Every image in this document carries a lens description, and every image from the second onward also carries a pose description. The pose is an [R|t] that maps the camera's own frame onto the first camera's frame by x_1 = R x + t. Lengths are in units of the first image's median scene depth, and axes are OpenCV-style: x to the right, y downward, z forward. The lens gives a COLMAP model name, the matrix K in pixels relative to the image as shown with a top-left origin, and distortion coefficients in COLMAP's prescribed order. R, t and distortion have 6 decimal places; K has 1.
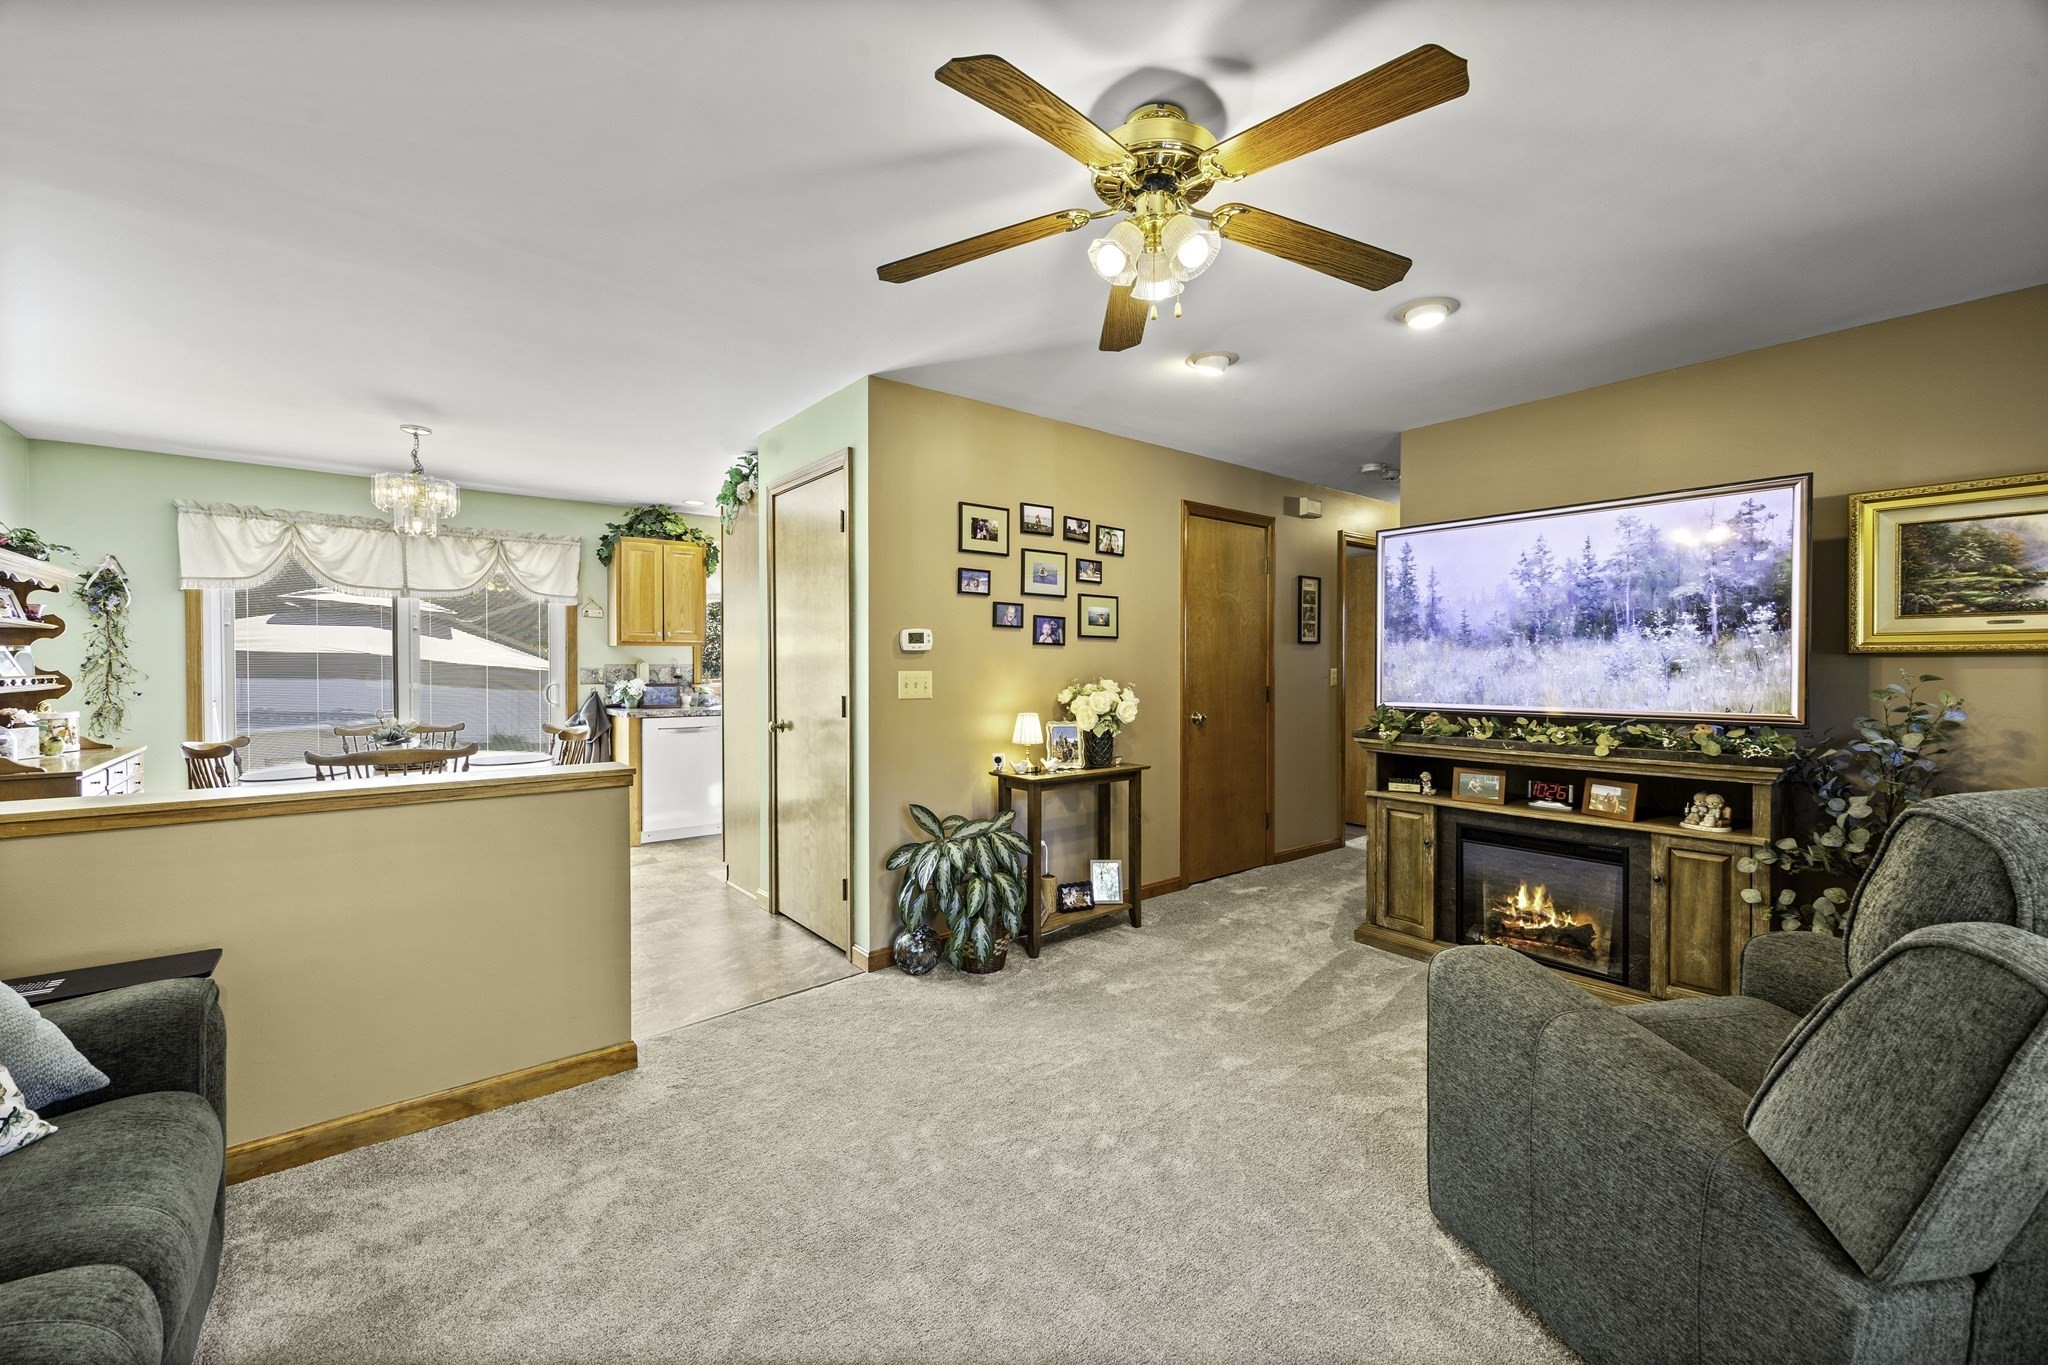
lens RADIAL K [[822.9, 0, 1034.8], [0, 822.9, 677.3], [0, 0, 1]] dist [0.002026, -0.000078]
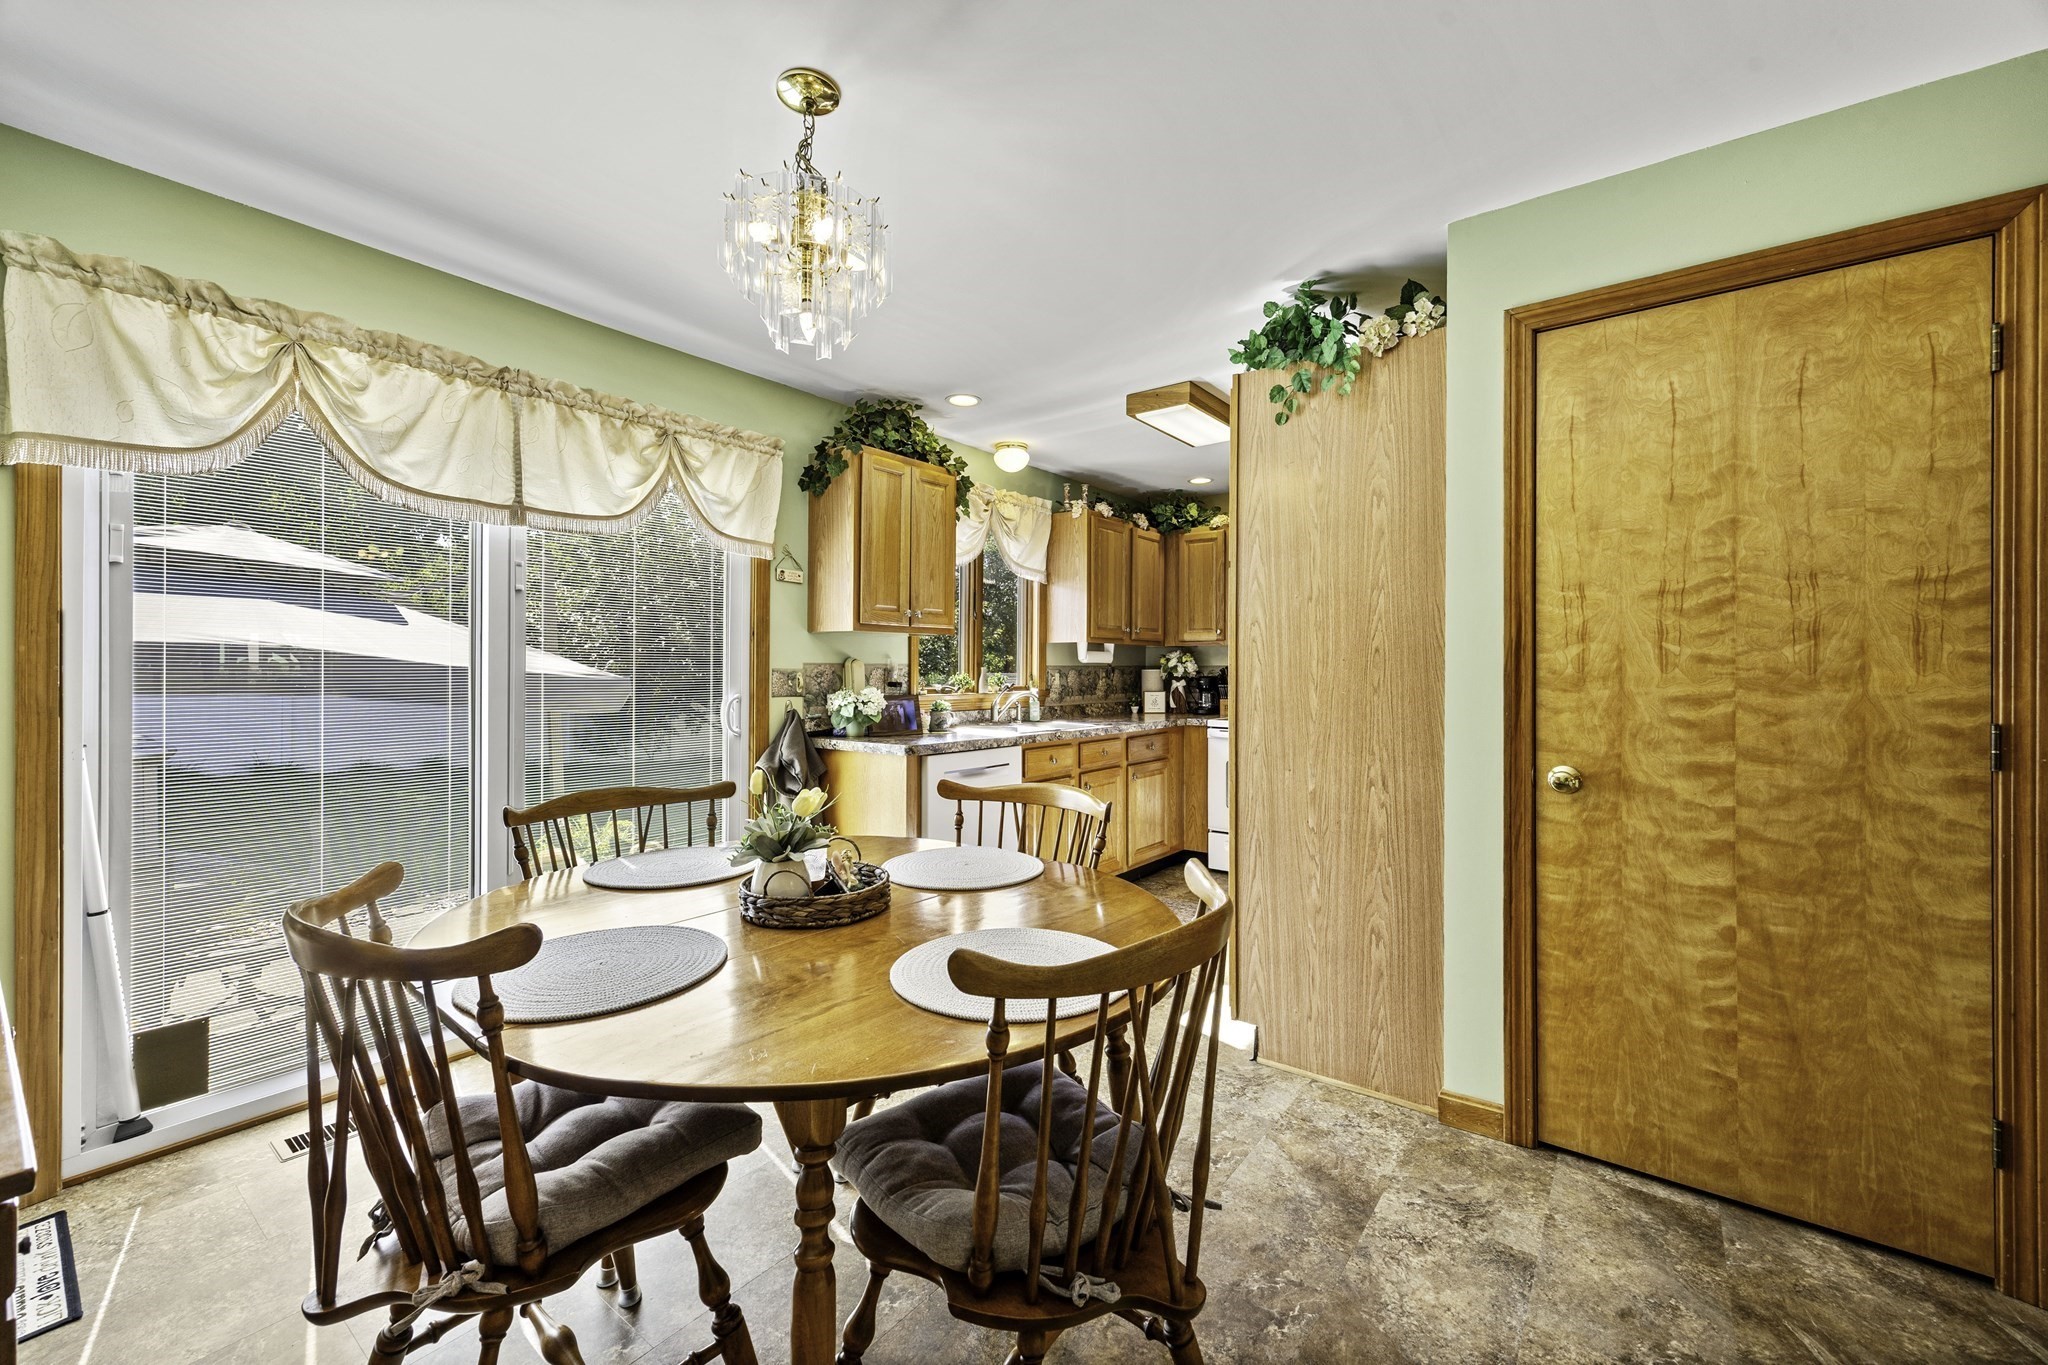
lens RADIAL K [[816.6, 0, 1030.0], [0, 816.6, 669.1], [0, 0, 1]] dist [0.002315, -0.000209]
pose [[0.972461, 0.000435, 0.233067, -0.658365], [0.003536, 0.999856, -0.016619, -0.001632], [-0.233041, 0.016985, 0.972319, 0.515297]]
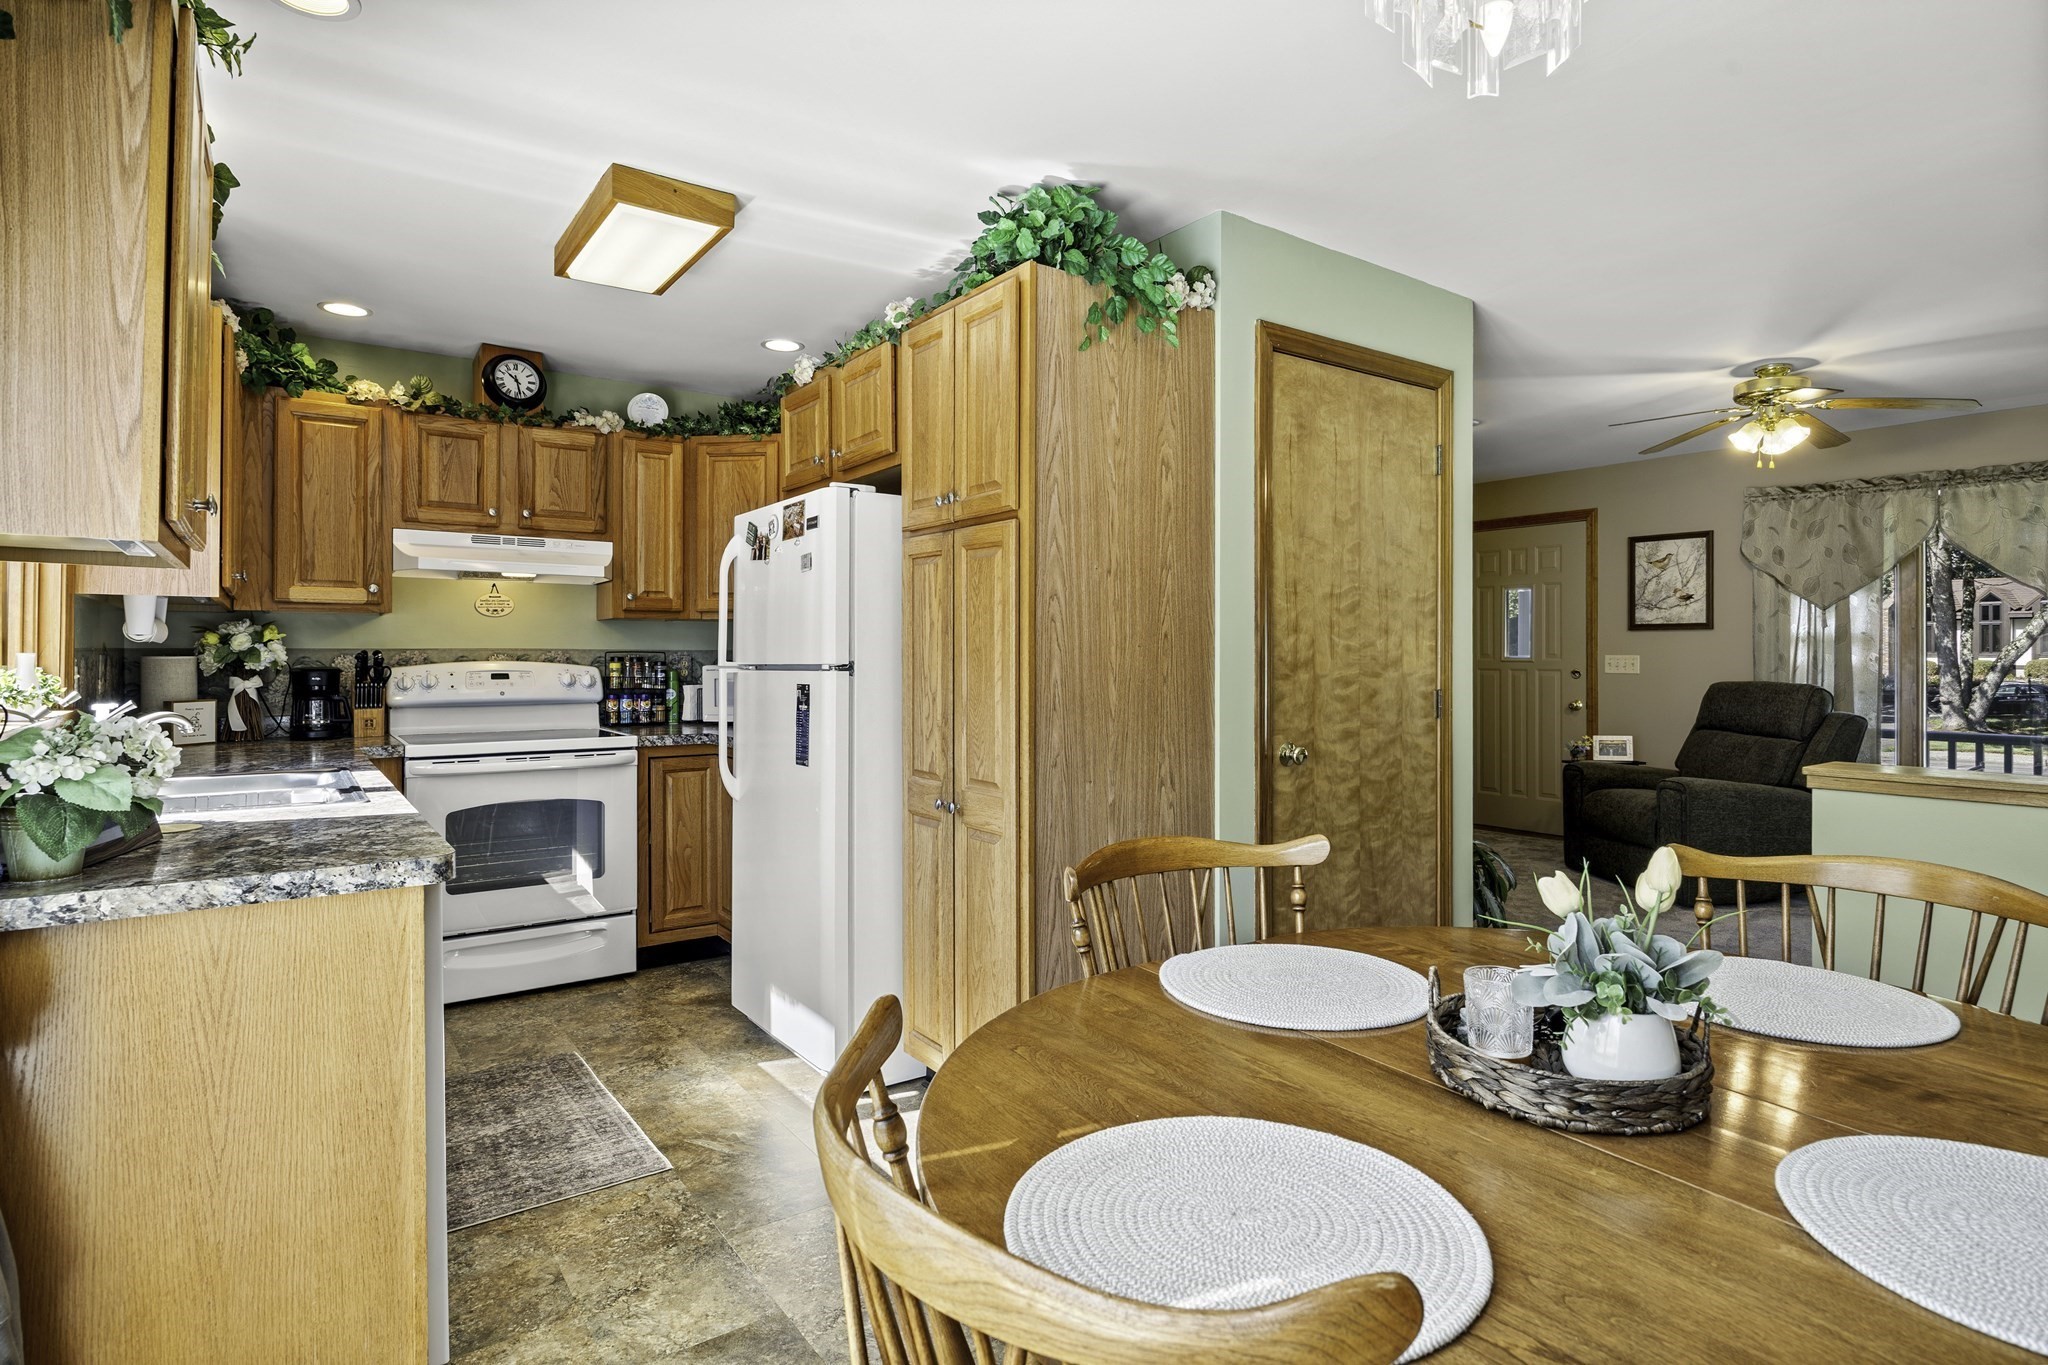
lens RADIAL K [[1059.7, 0, 1031.9], [0, 1059.7, 656.0], [0, 0, 1]] dist [-0.002753, -0.000459]
pose [[0.063161, -0.001850, 0.998002, -0.932488], [0.016364, 0.999866, 0.000818, -0.011279], [-0.997869, 0.016279, 0.063183, 0.995162]]
